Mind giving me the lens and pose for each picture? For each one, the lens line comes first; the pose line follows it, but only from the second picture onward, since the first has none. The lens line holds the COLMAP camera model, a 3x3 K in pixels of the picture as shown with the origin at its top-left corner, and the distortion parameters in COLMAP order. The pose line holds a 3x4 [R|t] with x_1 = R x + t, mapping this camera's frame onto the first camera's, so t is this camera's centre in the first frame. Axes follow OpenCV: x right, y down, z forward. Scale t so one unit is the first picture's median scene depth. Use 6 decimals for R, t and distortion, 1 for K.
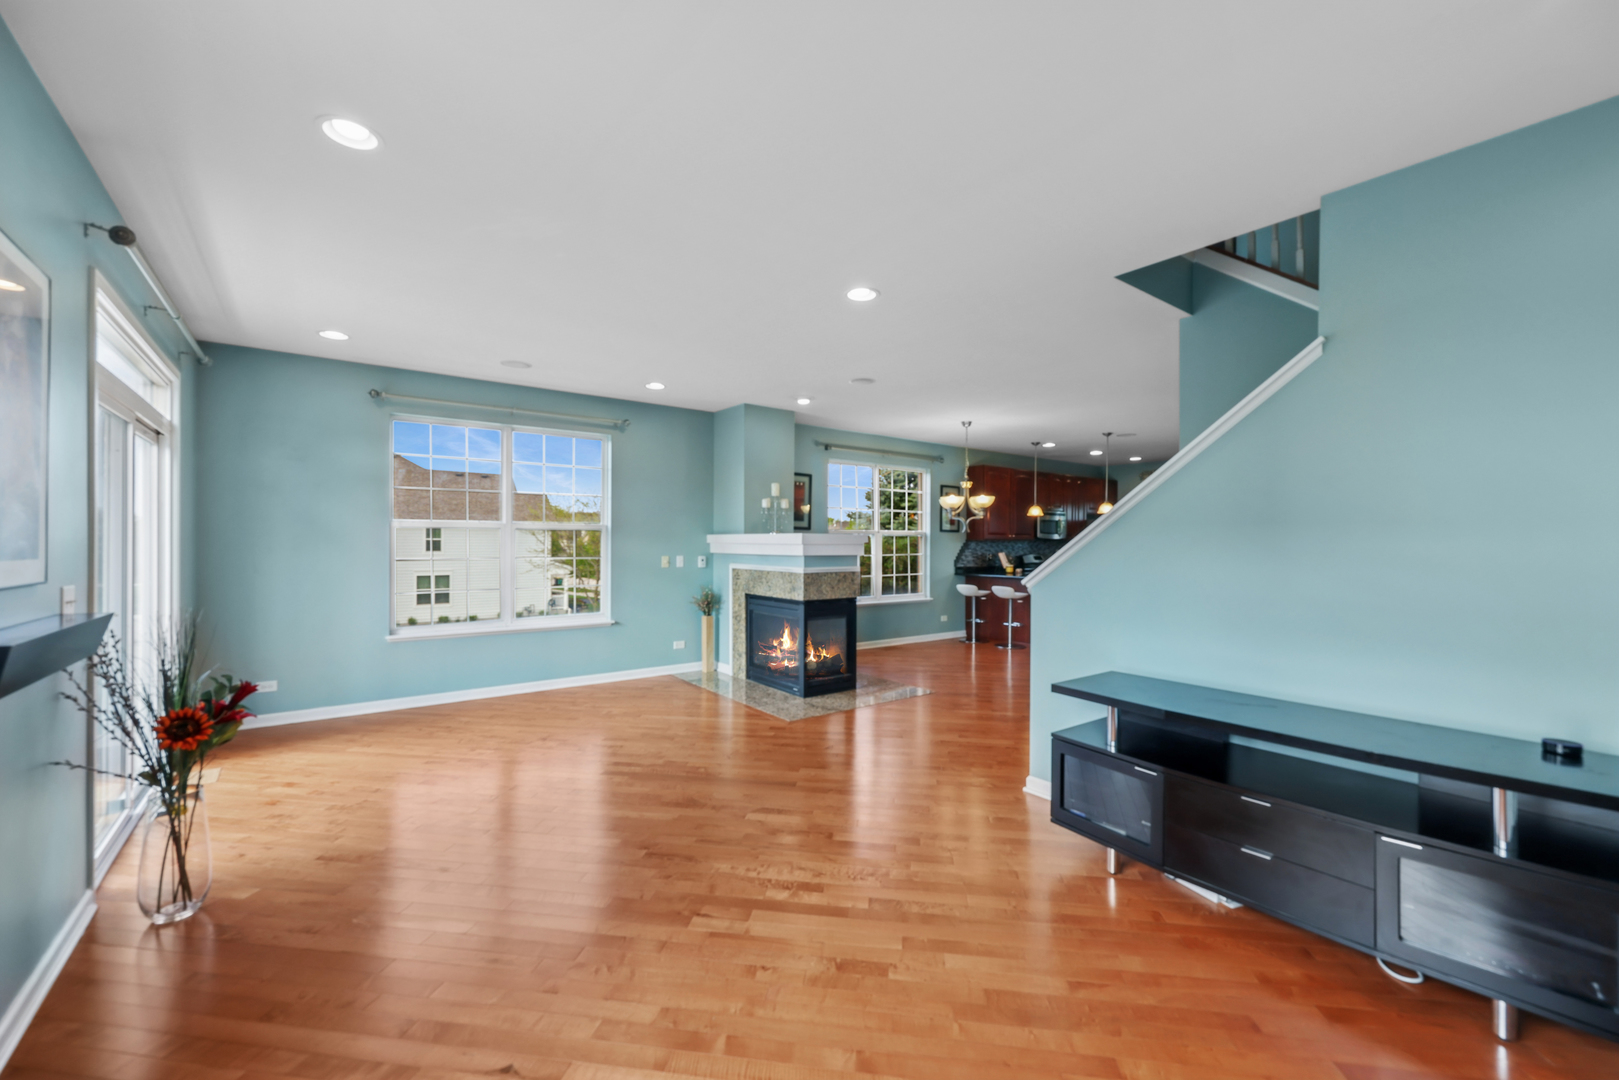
lens RADIAL K [[665.8, 0, 812.0], [0, 665.8, 540.8], [0, 0, 1]] dist [-0.002099, -0.000410]
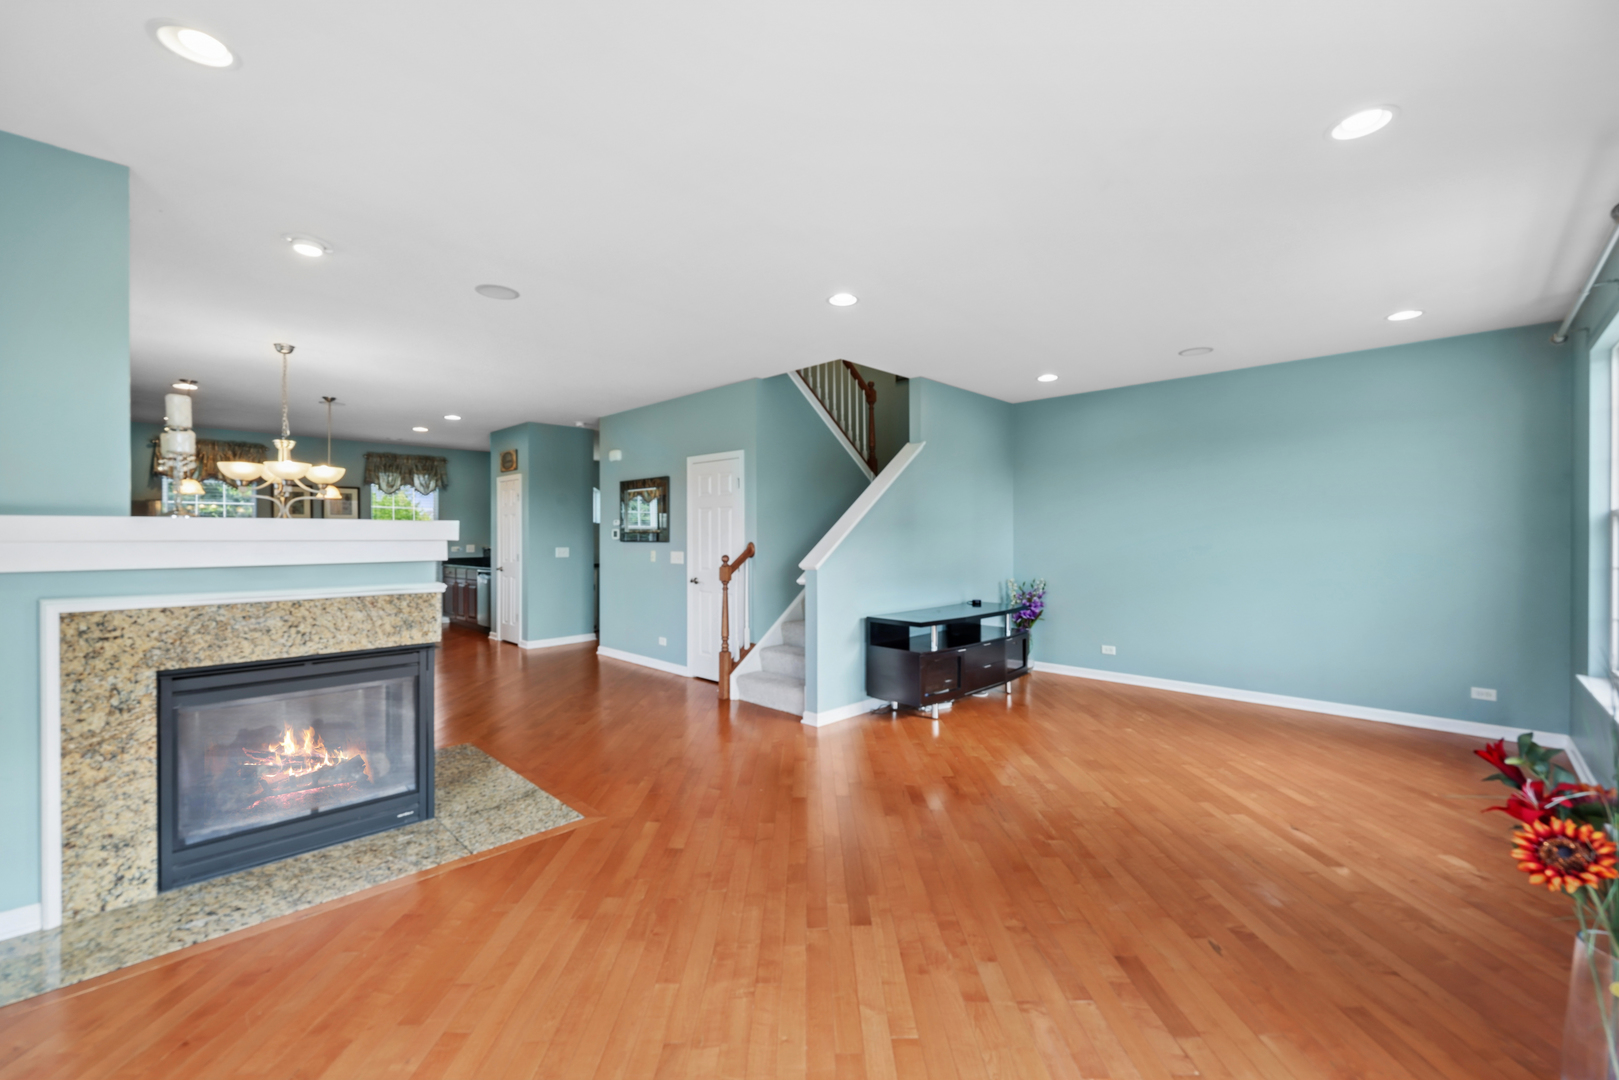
lens RADIAL K [[665.8, 0, 812.7], [0, 665.8, 533.9], [0, 0, 1]] dist [-0.002099, -0.000410]
pose [[-0.161094, -0.003907, 0.986931, -0.537154], [0.001549, 0.999990, 0.004212, -0.001272], [-0.986938, 0.002208, -0.161086, 0.686403]]
